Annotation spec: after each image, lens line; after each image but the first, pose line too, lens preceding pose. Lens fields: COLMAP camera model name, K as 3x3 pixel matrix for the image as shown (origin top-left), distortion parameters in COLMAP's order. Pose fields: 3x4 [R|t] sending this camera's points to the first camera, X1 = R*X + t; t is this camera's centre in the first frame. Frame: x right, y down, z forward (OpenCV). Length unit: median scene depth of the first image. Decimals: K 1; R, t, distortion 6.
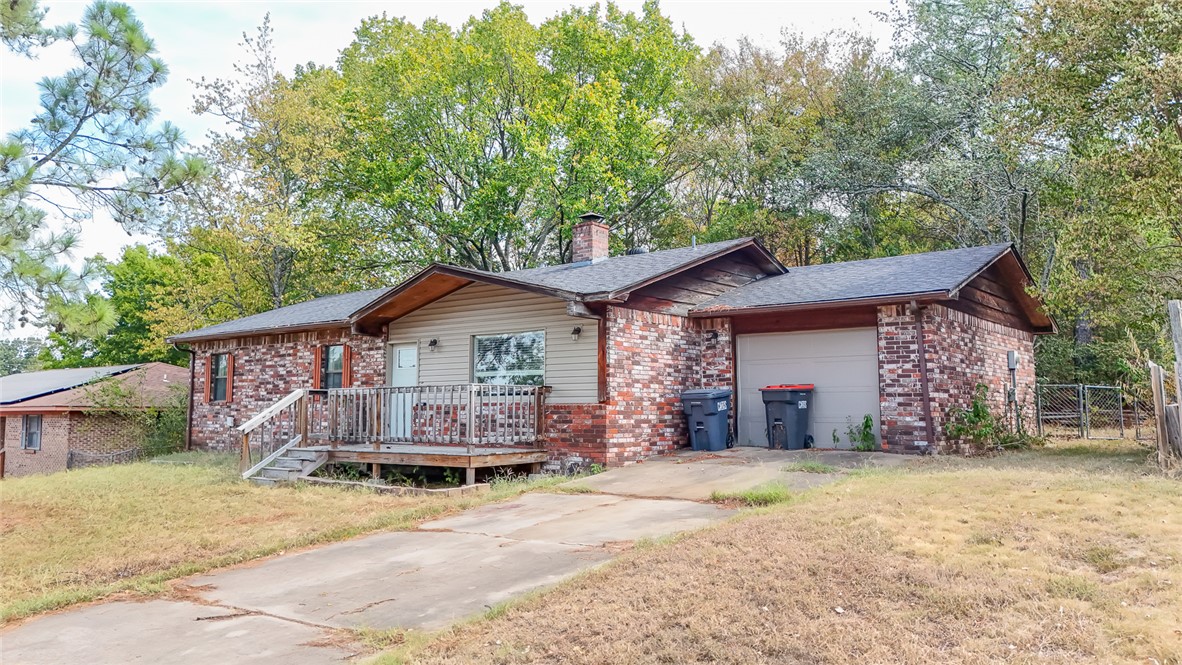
lens RADIAL K [[844.8, 0, 591.0], [0, 844.8, 332.5], [0, 0, 1]] dist [0.030513, -0.001138]
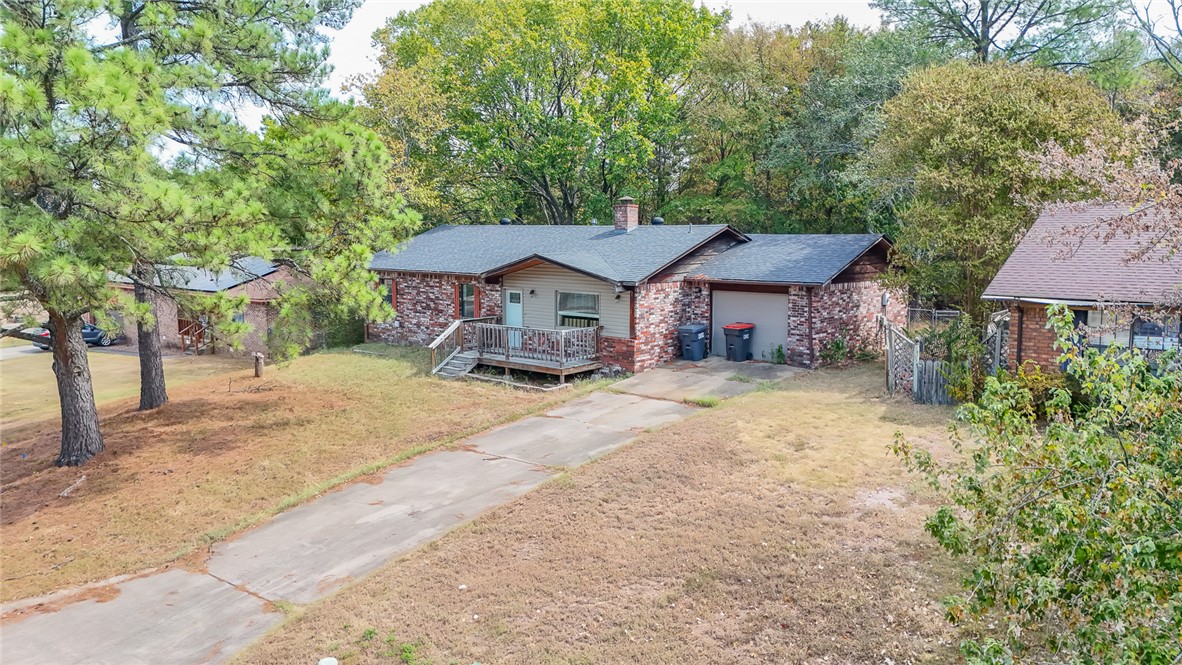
lens RADIAL K [[844.8, 0, 591.0], [0, 844.8, 332.5], [0, 0, 1]] dist [0.030513, -0.001138]
pose [[0.999211, 0.005164, -0.039390, -0.003862], [0.003503, 0.976205, 0.216822, -0.314535], [0.039572, -0.216788, 0.975416, -0.750238]]
